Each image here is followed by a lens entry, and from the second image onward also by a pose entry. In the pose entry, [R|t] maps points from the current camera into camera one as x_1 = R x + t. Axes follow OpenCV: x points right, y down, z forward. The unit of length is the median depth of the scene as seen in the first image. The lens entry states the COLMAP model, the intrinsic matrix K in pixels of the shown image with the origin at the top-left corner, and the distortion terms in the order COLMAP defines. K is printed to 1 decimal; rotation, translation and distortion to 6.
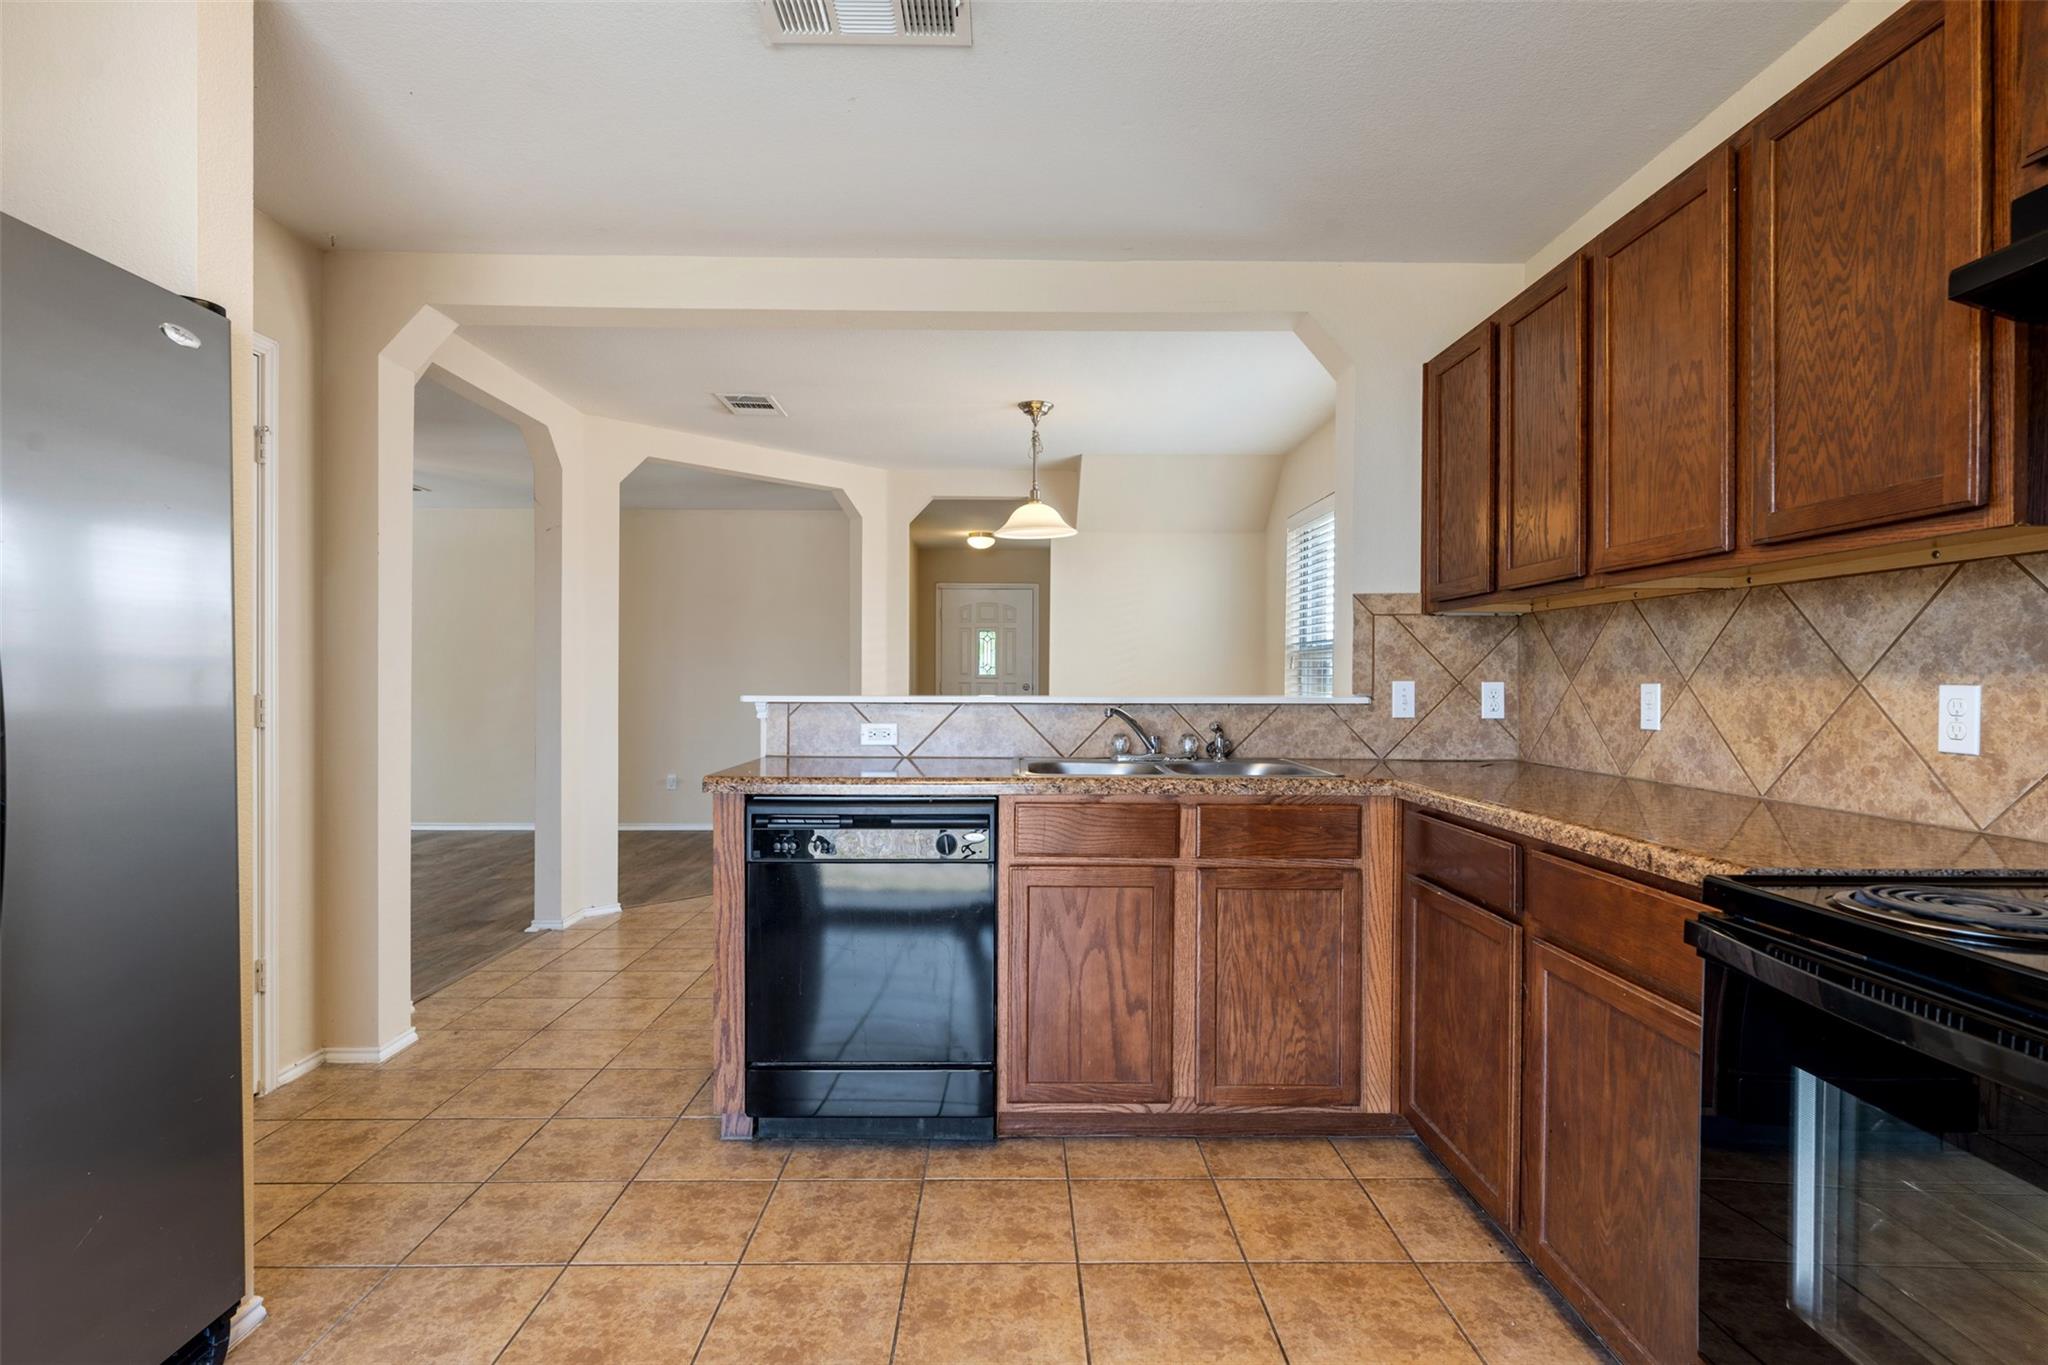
lens RADIAL K [[1011.2, 0, 1023.7], [0, 1011.2, 681.9], [0, 0, 1]] dist [-0.002605, 0.000574]
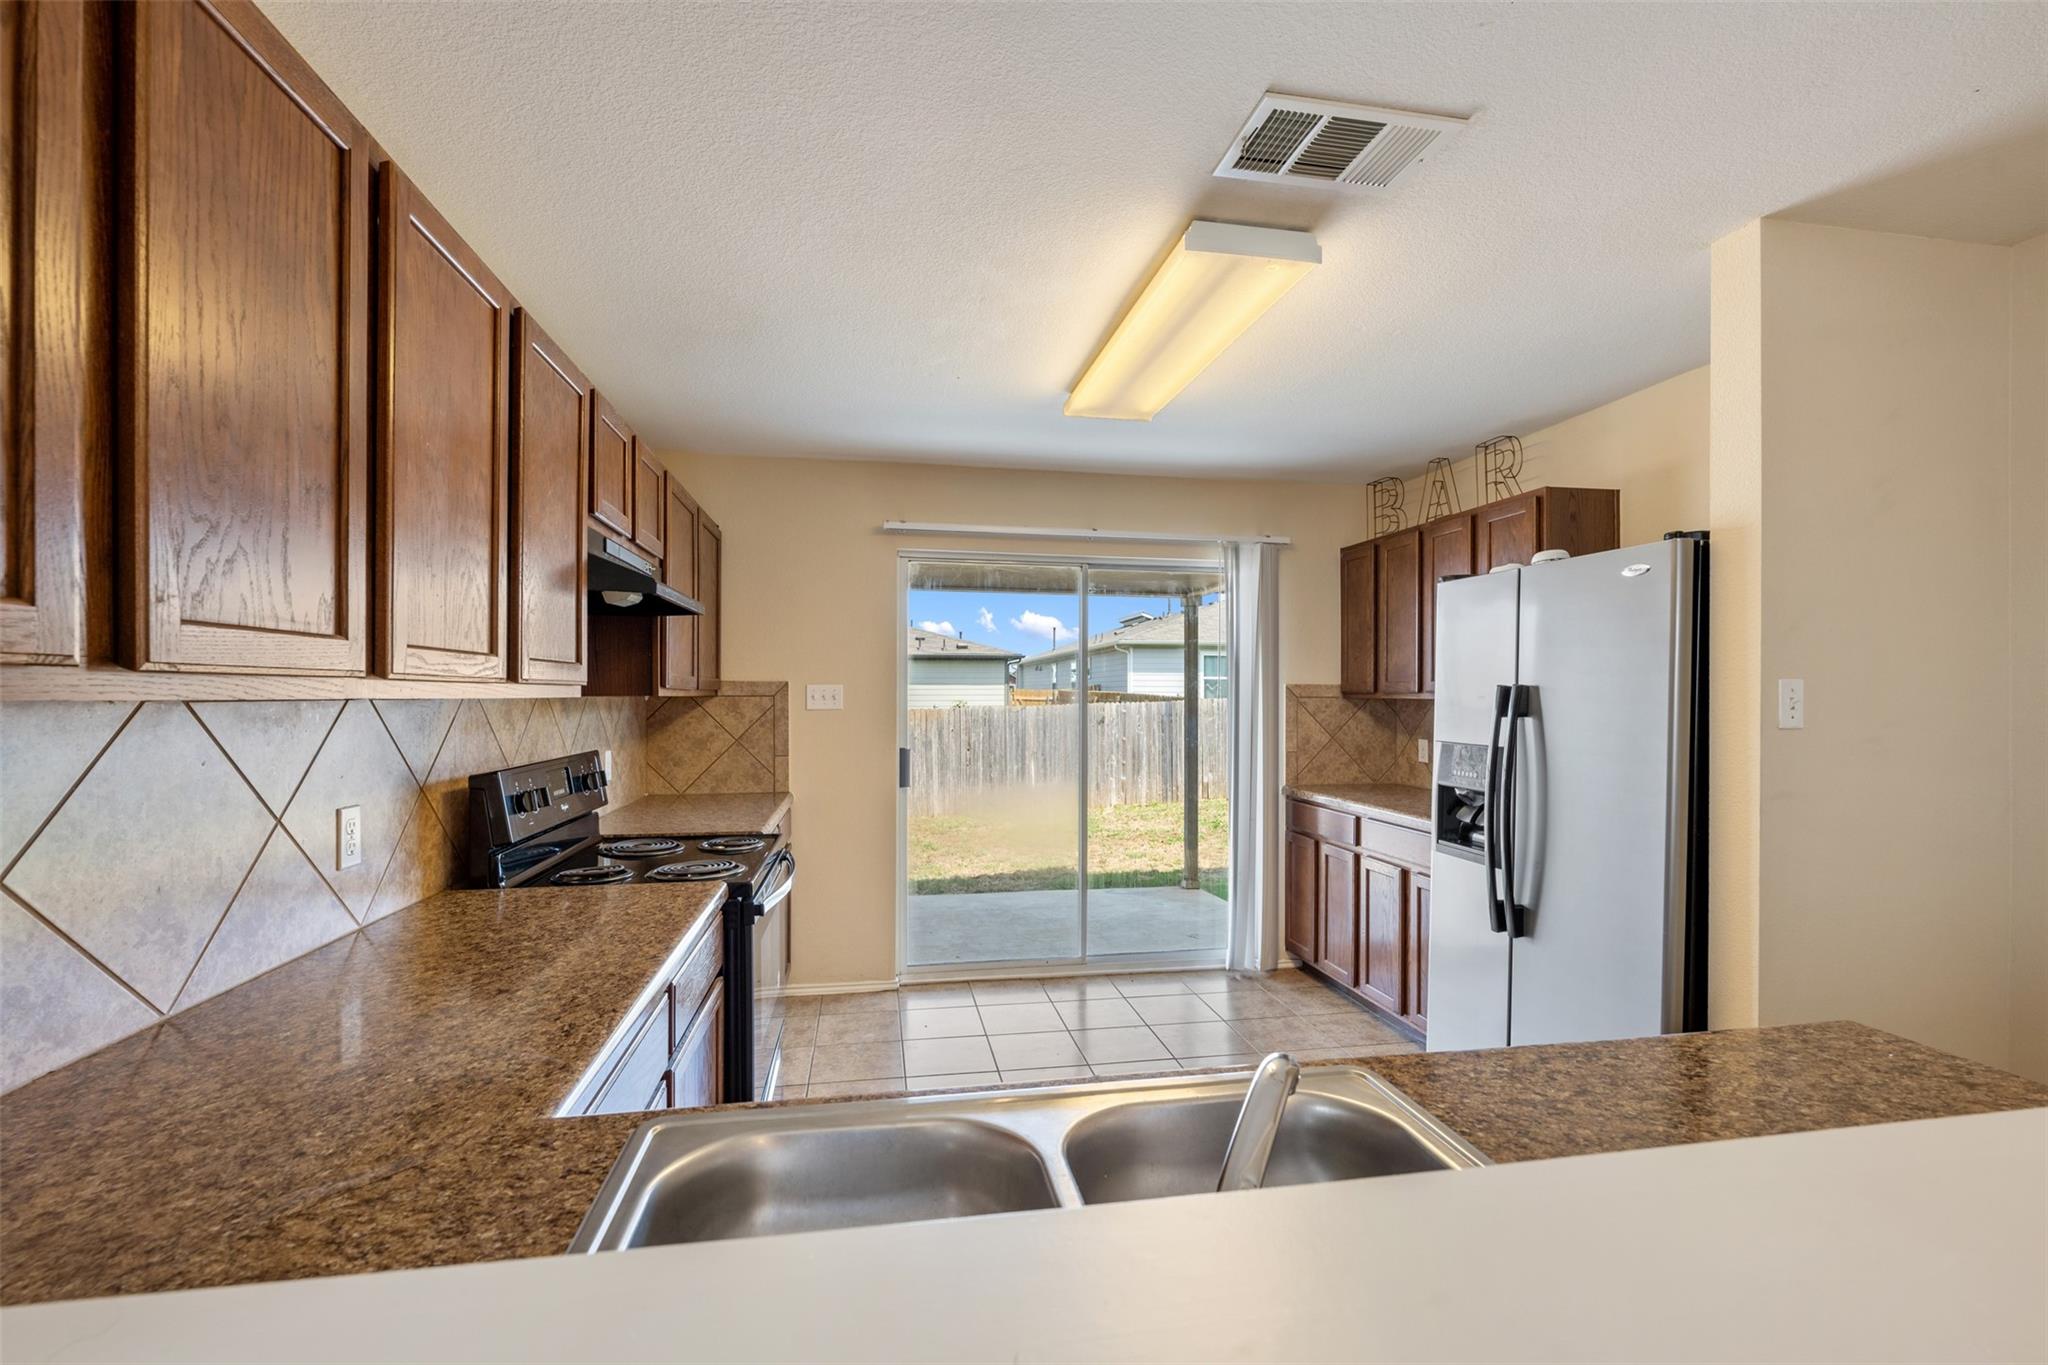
lens RADIAL K [[879.7, 0, 1028.1], [0, 879.7, 693.7], [0, 0, 1]] dist [-0.001480, -0.000126]
pose [[-0.987386, -0.006783, -0.158188, 0.220790], [-0.007241, 0.999971, 0.002320, -0.089714], [0.158167, 0.003437, -0.987406, 1.415147]]
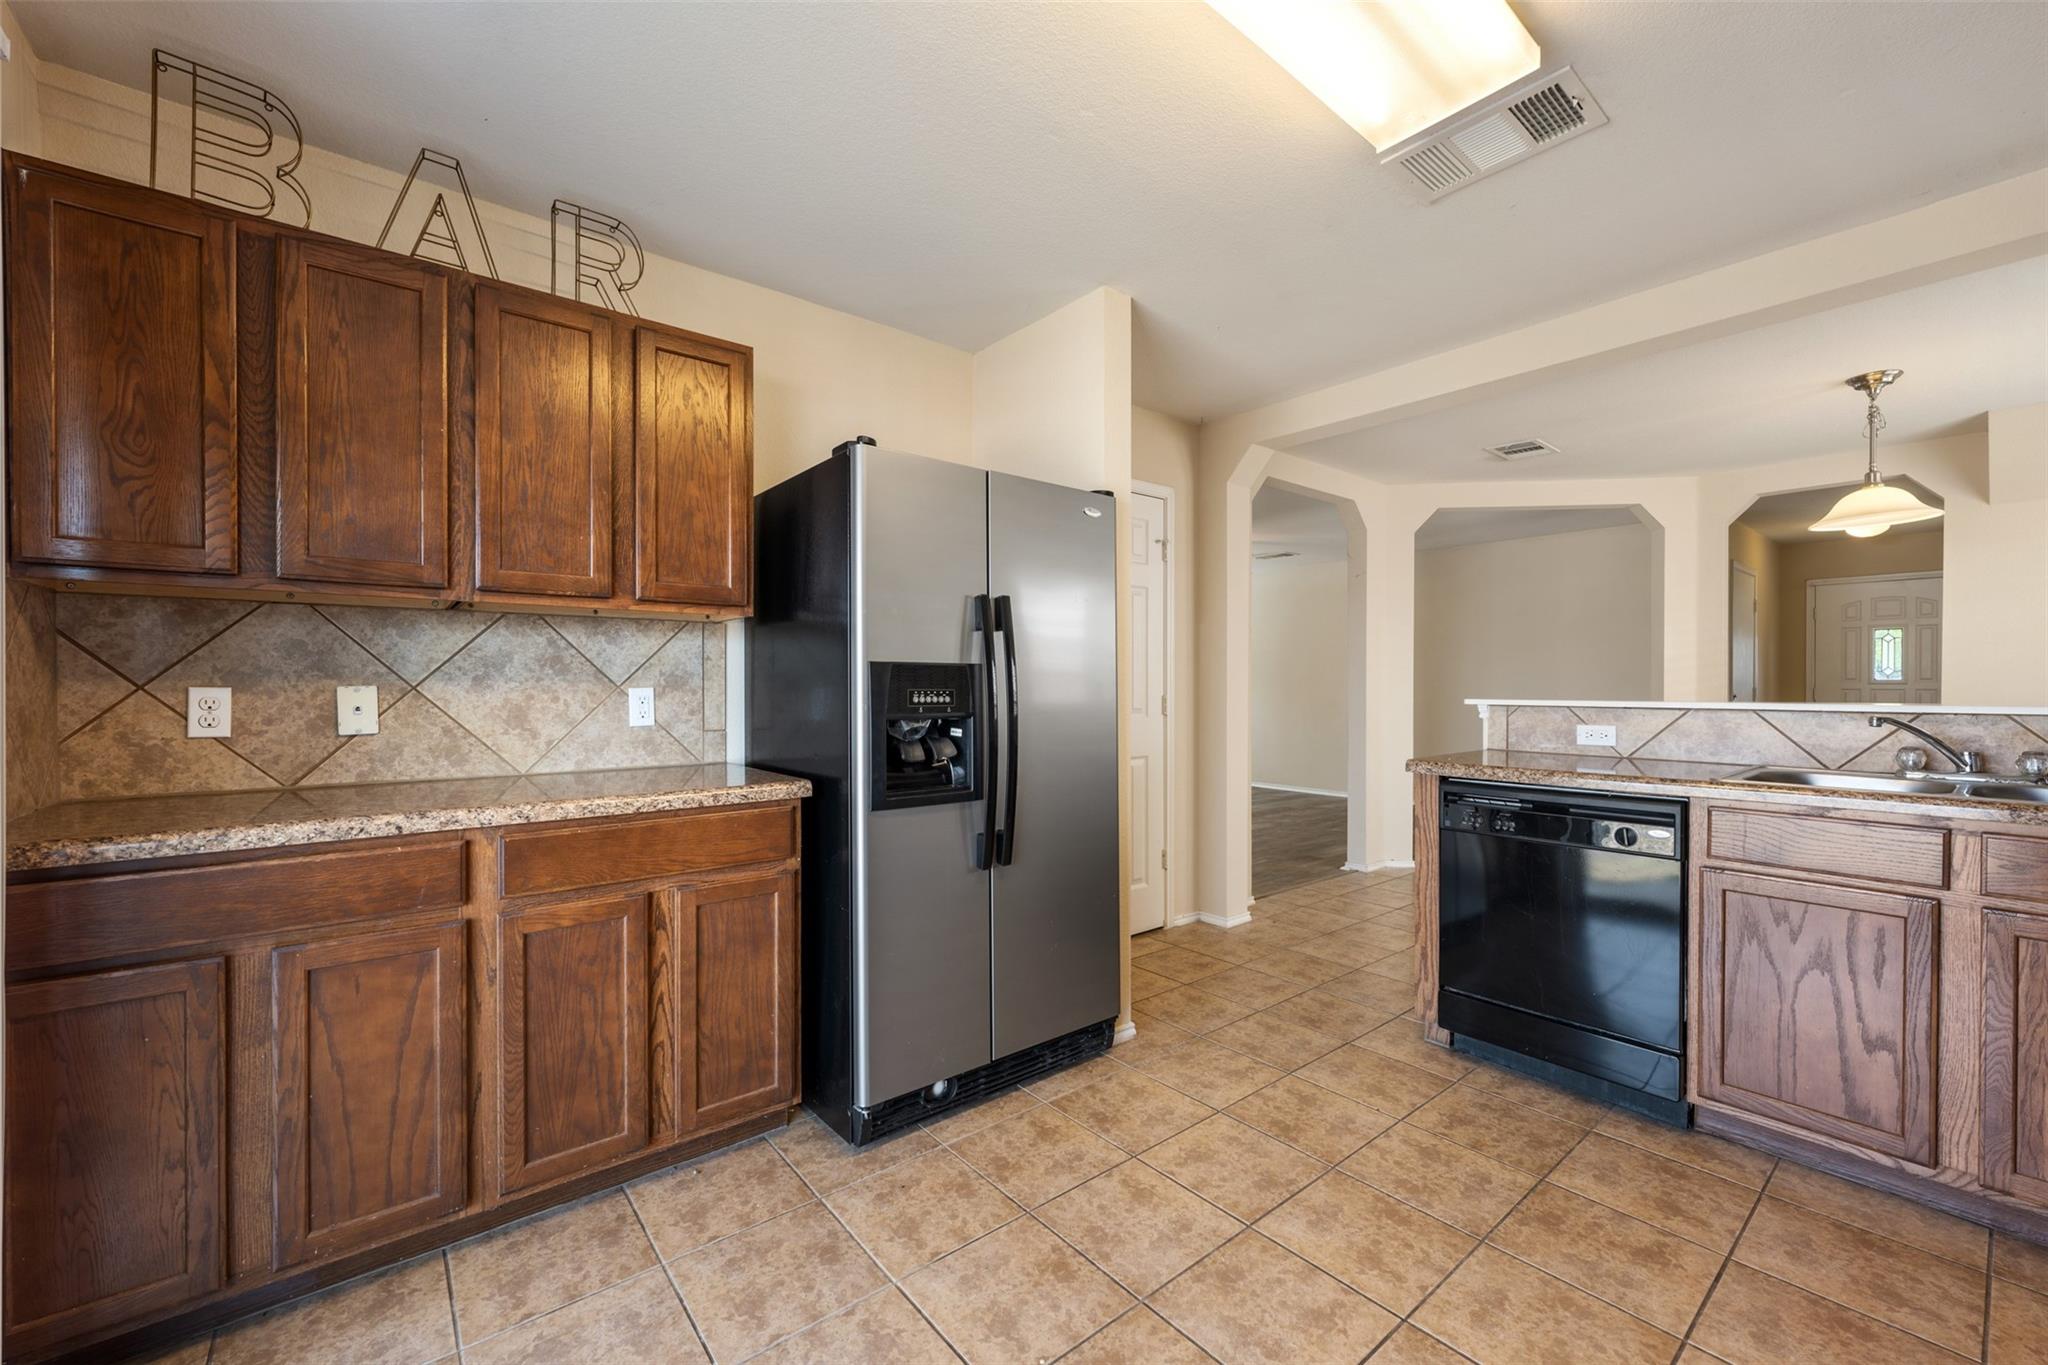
lens RADIAL K [[817.2, 0, 1024.0], [0, 817.2, 682.5], [0, 0, 1]] dist [-0.000317, 0.000050]
pose [[0.620103, -0.005026, -0.784504, 0.213540], [-0.000105, 0.999979, -0.006489, -0.000244], [0.784520, 0.004107, 0.620090, -0.059218]]
